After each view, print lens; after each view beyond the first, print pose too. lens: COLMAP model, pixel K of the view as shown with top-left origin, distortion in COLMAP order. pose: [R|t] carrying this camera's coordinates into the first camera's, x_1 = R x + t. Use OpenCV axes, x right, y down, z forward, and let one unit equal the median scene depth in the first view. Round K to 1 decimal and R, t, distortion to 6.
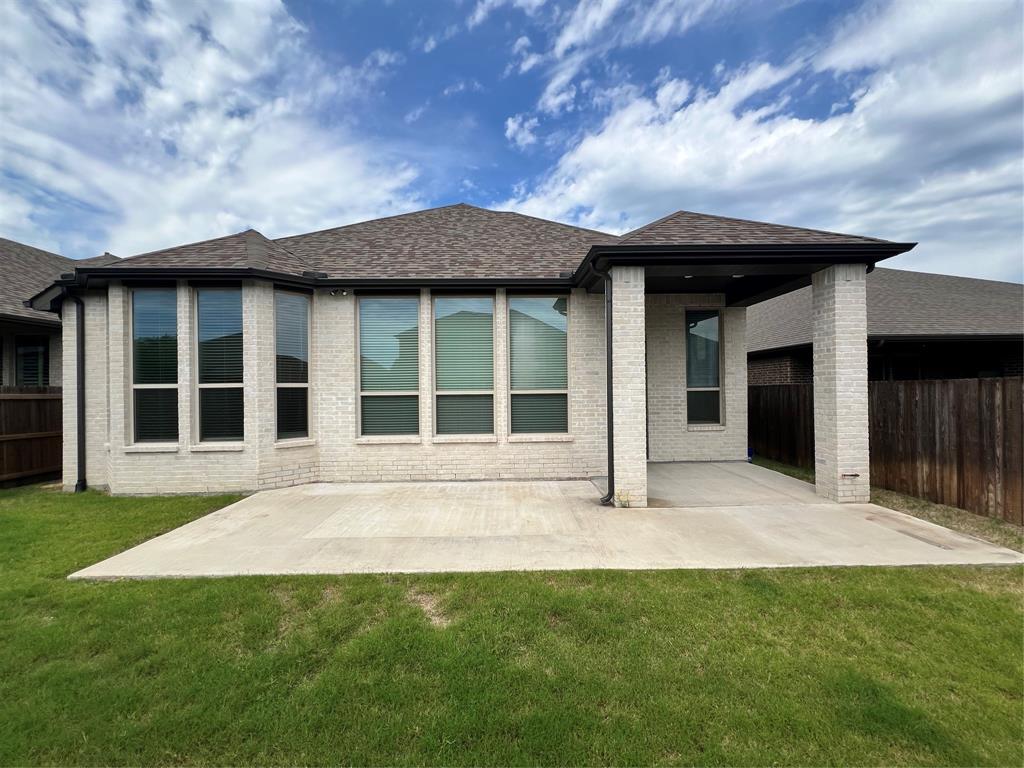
lens RADIAL K [[408.7, 0, 513.0], [0, 408.7, 385.8], [0, 0, 1]] dist [-0.004556, -0.000078]
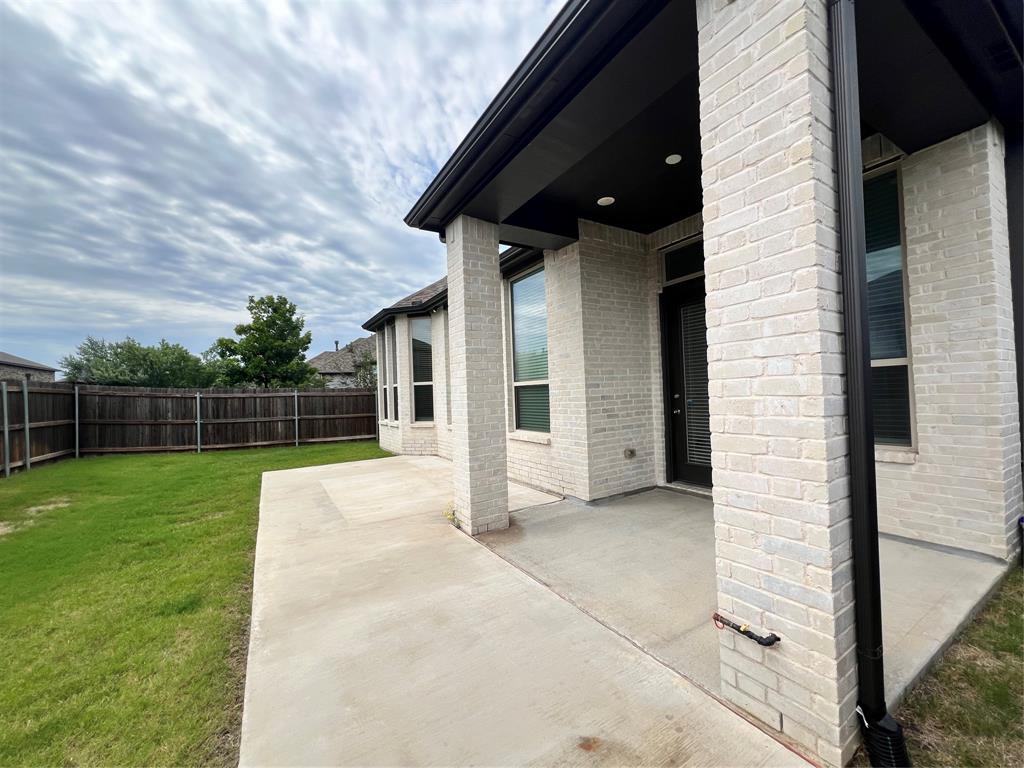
lens RADIAL K [[408.7, 0, 513.2], [0, 408.7, 384.2], [0, 0, 1]] dist [-0.004556, -0.000078]
pose [[0.501259, -0.024654, -0.864946, 0.792843], [0.033237, 0.999405, -0.009224, 0.024697], [0.864659, -0.024125, 0.501780, 0.547266]]
